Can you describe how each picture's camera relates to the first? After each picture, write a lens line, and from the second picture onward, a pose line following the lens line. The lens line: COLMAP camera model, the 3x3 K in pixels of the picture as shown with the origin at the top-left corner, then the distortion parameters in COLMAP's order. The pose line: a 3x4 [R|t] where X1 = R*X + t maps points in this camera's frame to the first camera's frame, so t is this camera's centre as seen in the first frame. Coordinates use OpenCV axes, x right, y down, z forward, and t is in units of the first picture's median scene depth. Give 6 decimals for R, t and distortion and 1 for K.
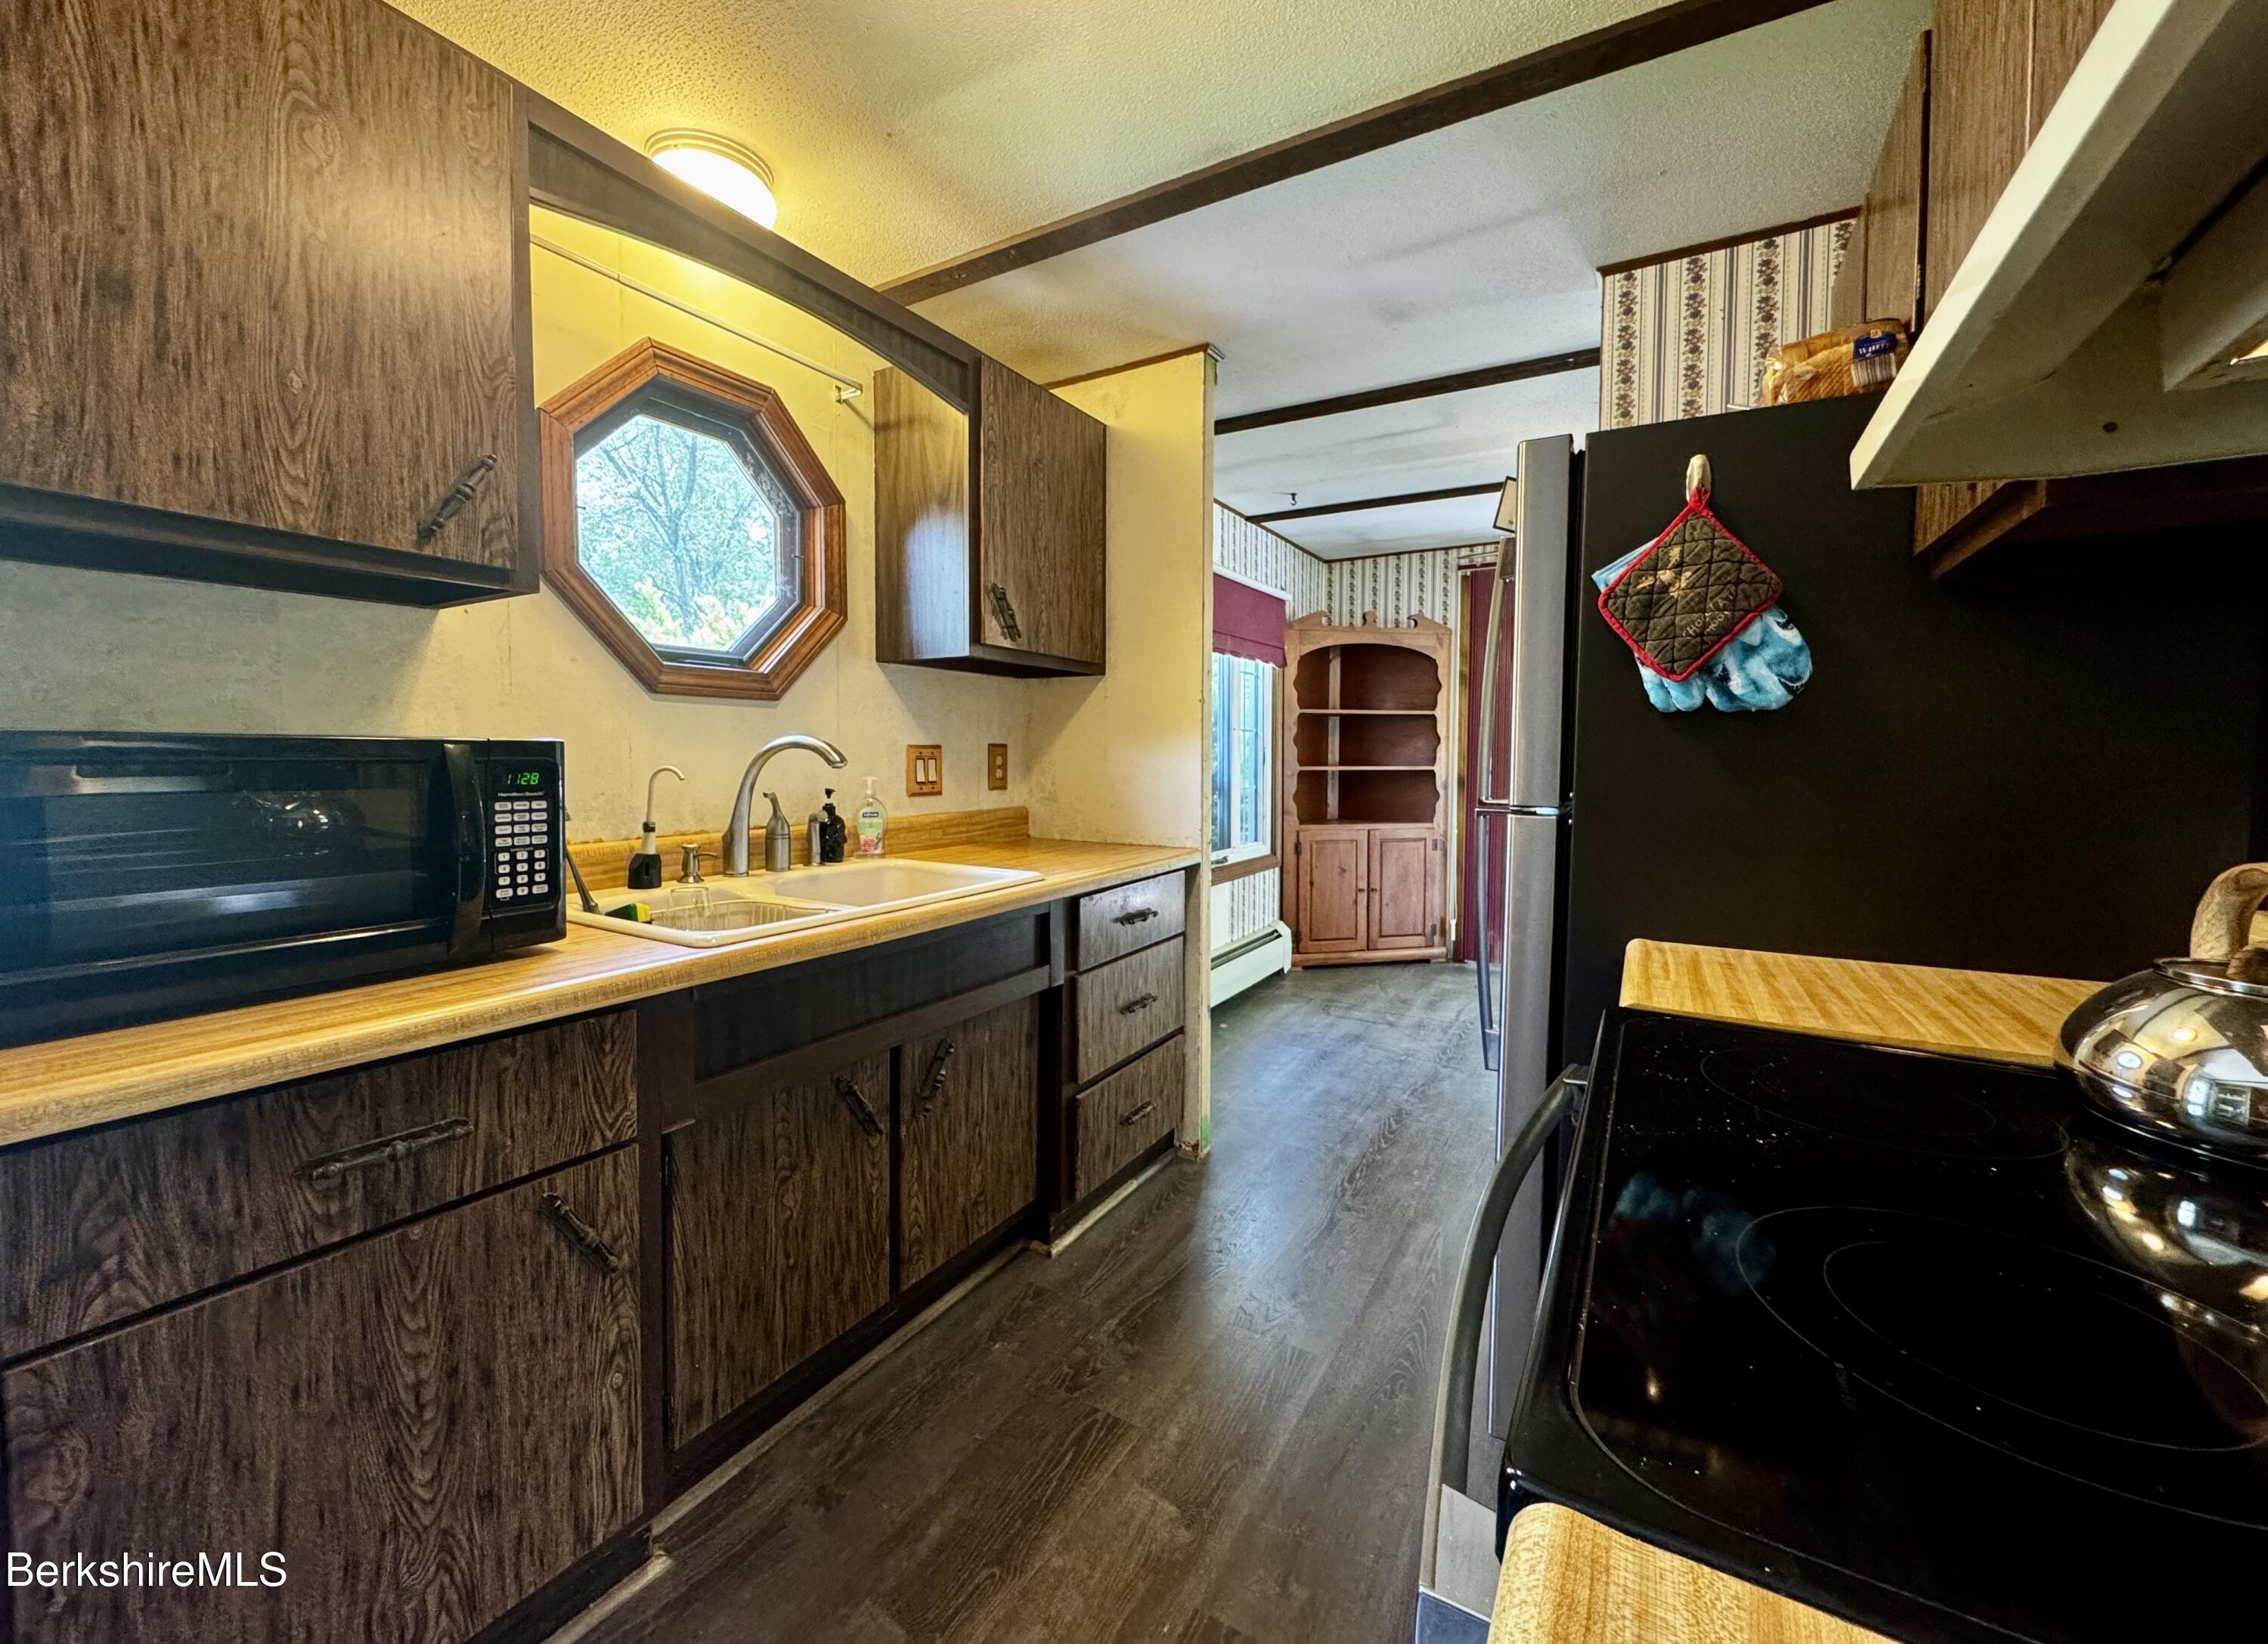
lens RADIAL K [[905.1, 0, 1136.5], [0, 905.1, 795.0], [0, 0, 1]] dist [0.000094, -0.000197]
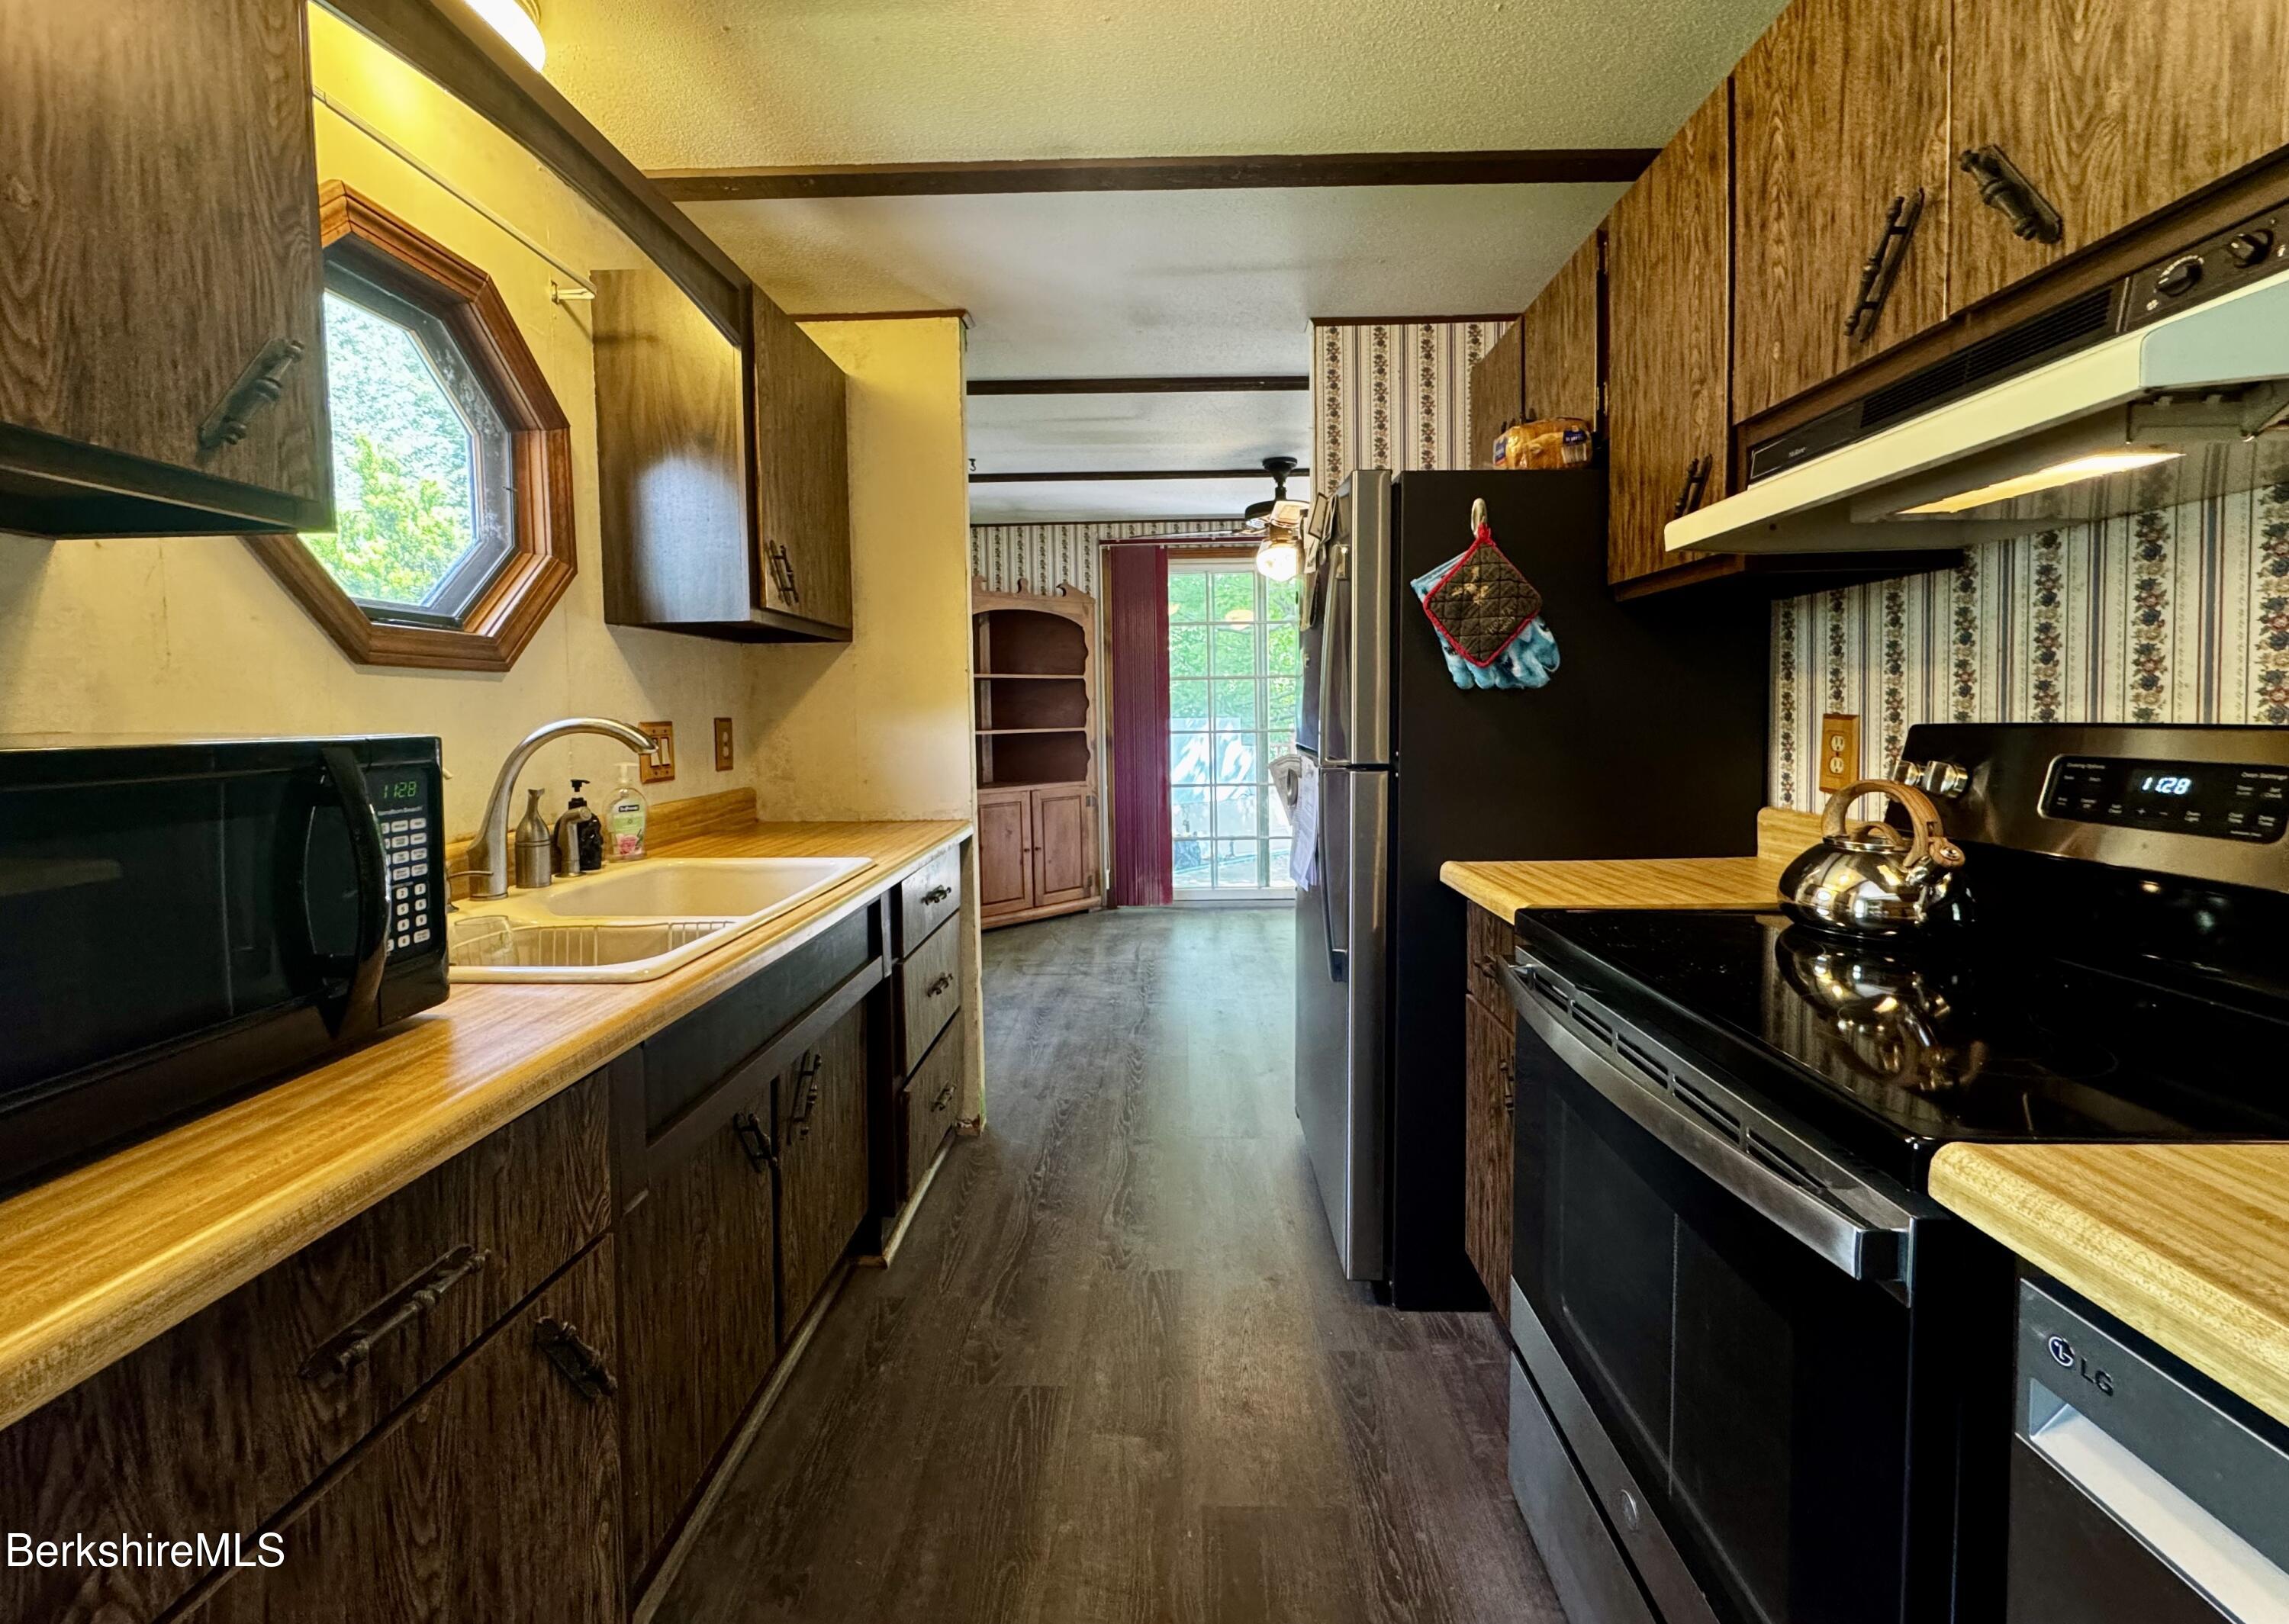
lens RADIAL K [[925.4, 0, 1162.7], [0, 925.4, 754.3], [0, 0, 1]] dist [0.000109, 0.000083]
pose [[0.871724, -0.040683, 0.488305, -0.319666], [0.041021, 0.999108, 0.010011, -0.018639], [-0.488277, 0.011304, 0.872616, 0.020867]]
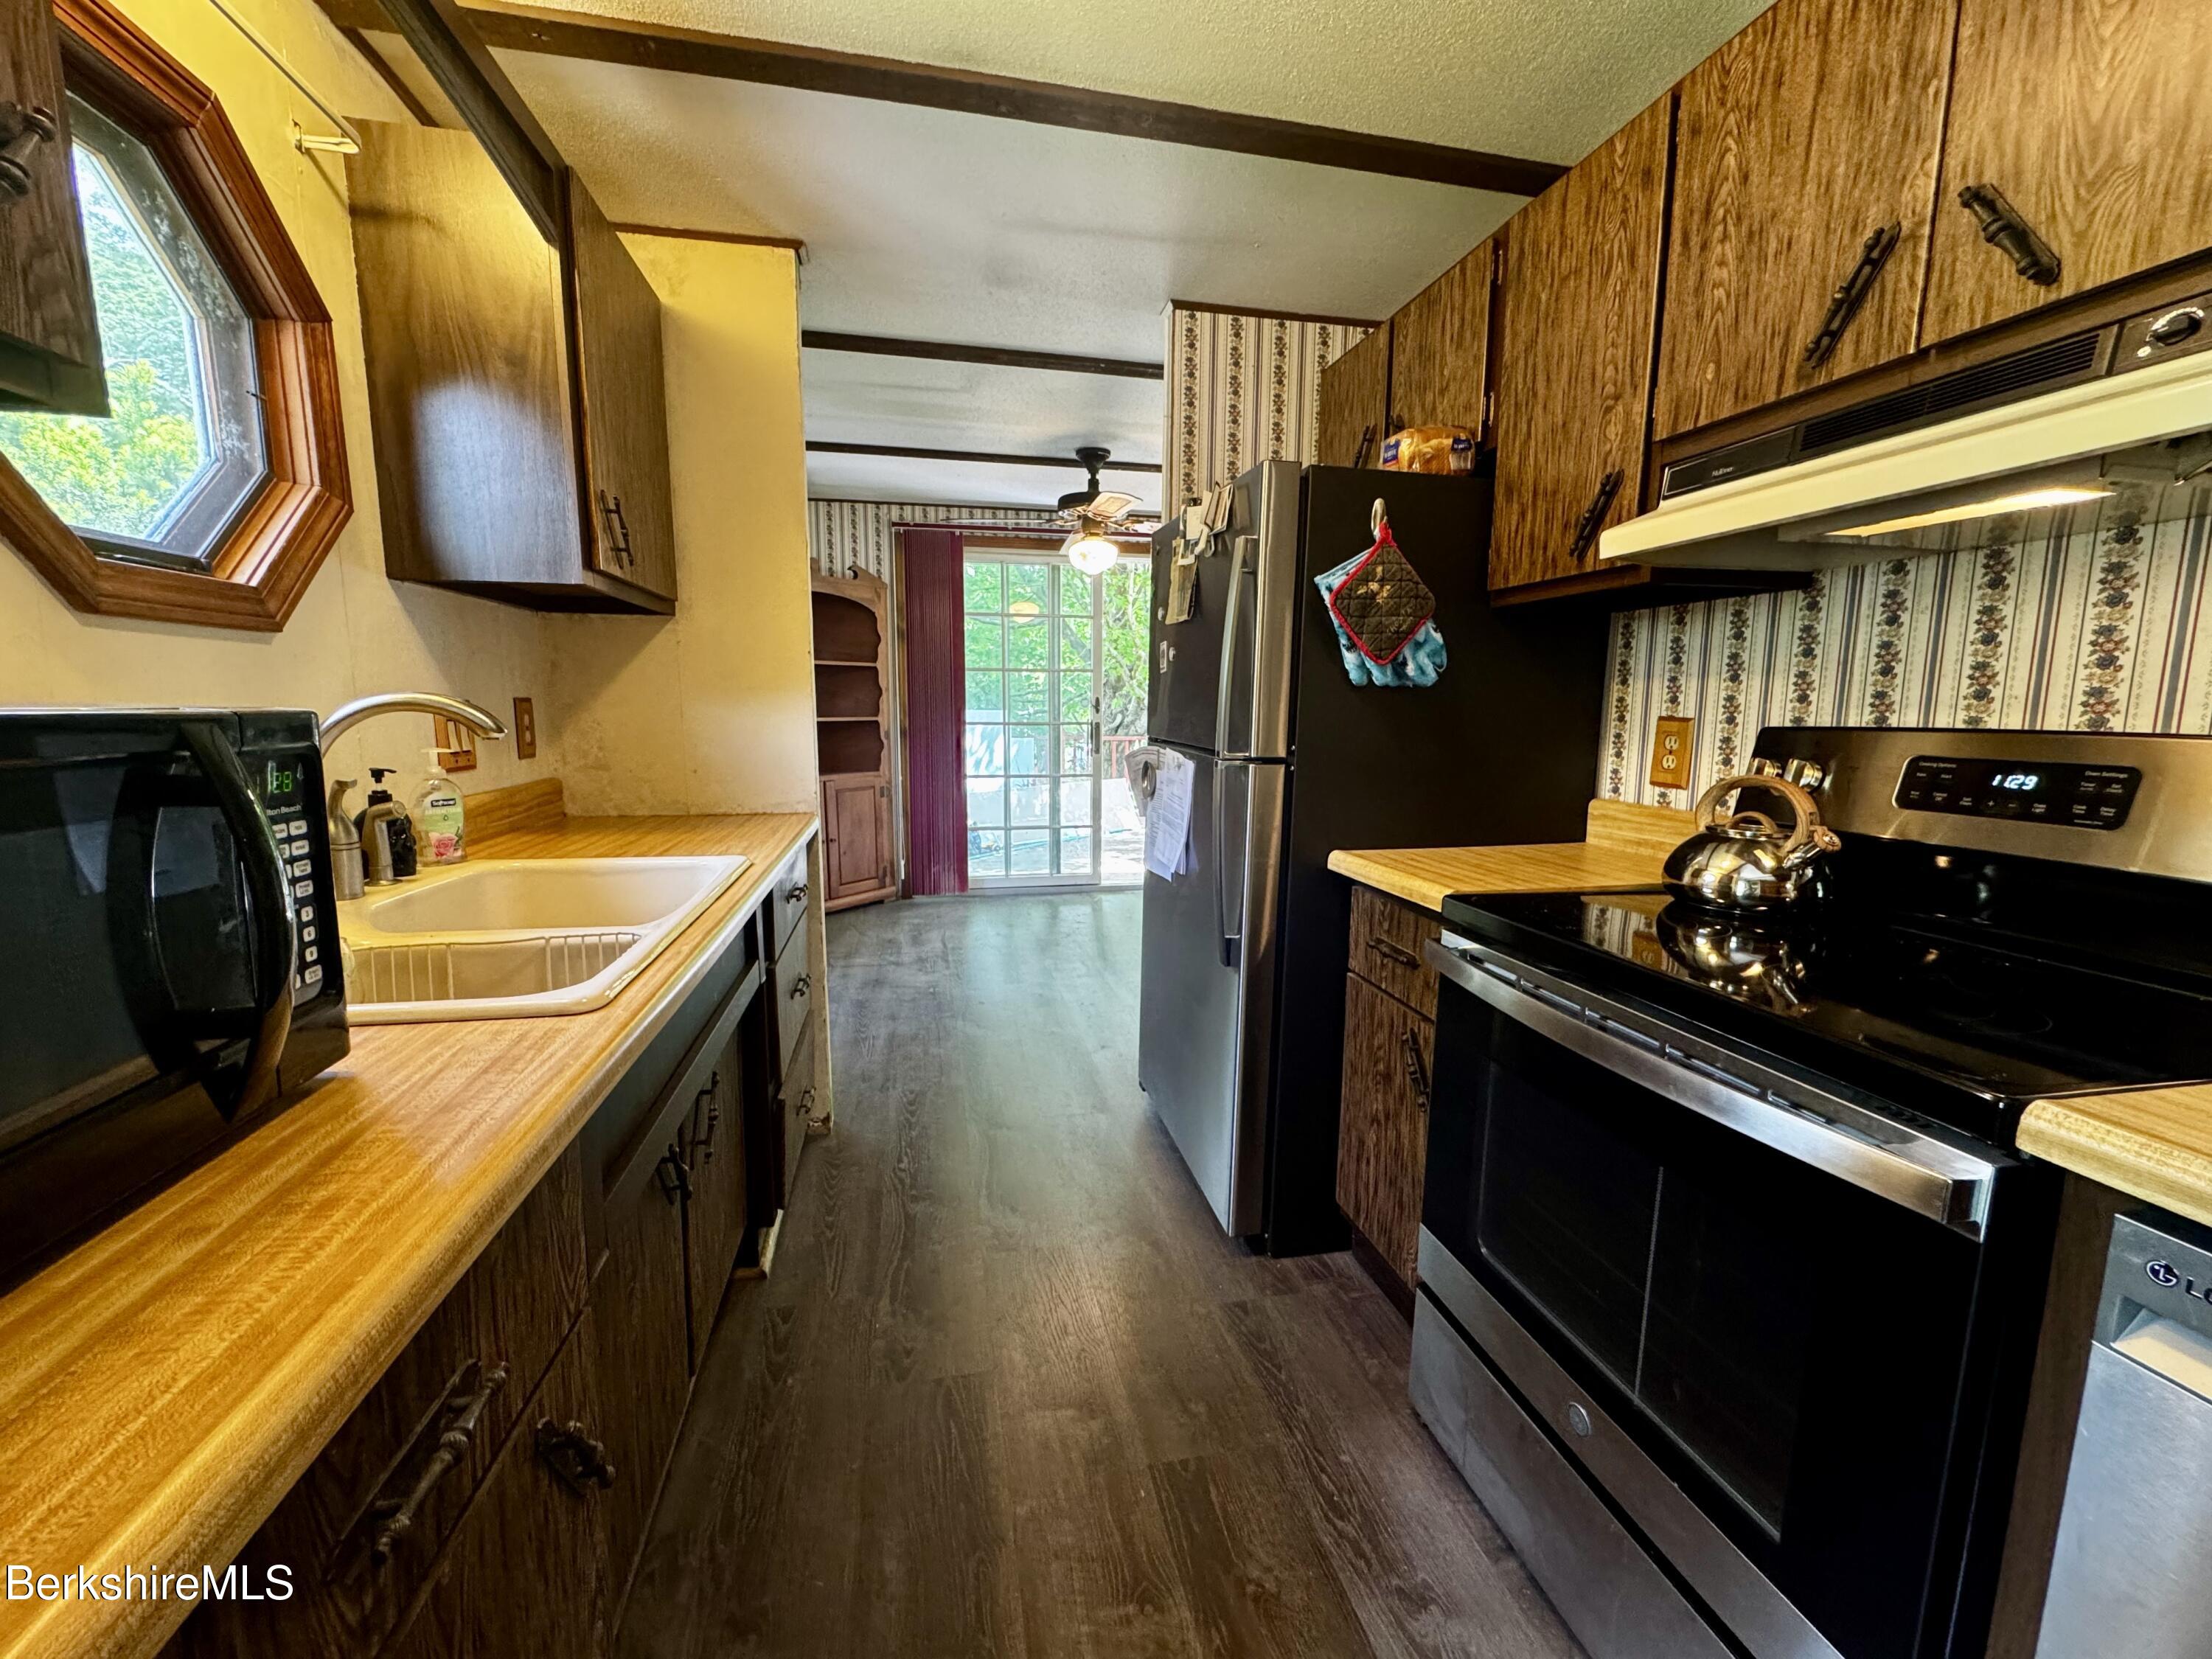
lens RADIAL K [[879.6, 0, 1106.0], [0, 879.6, 829.5], [0, 0, 1]] dist [-0.000809, 0.000139]
pose [[0.742125, -0.094506, 0.663565, -0.419988], [0.026621, 0.993384, 0.111708, -0.022991], [-0.669733, -0.065236, 0.739731, 0.169053]]
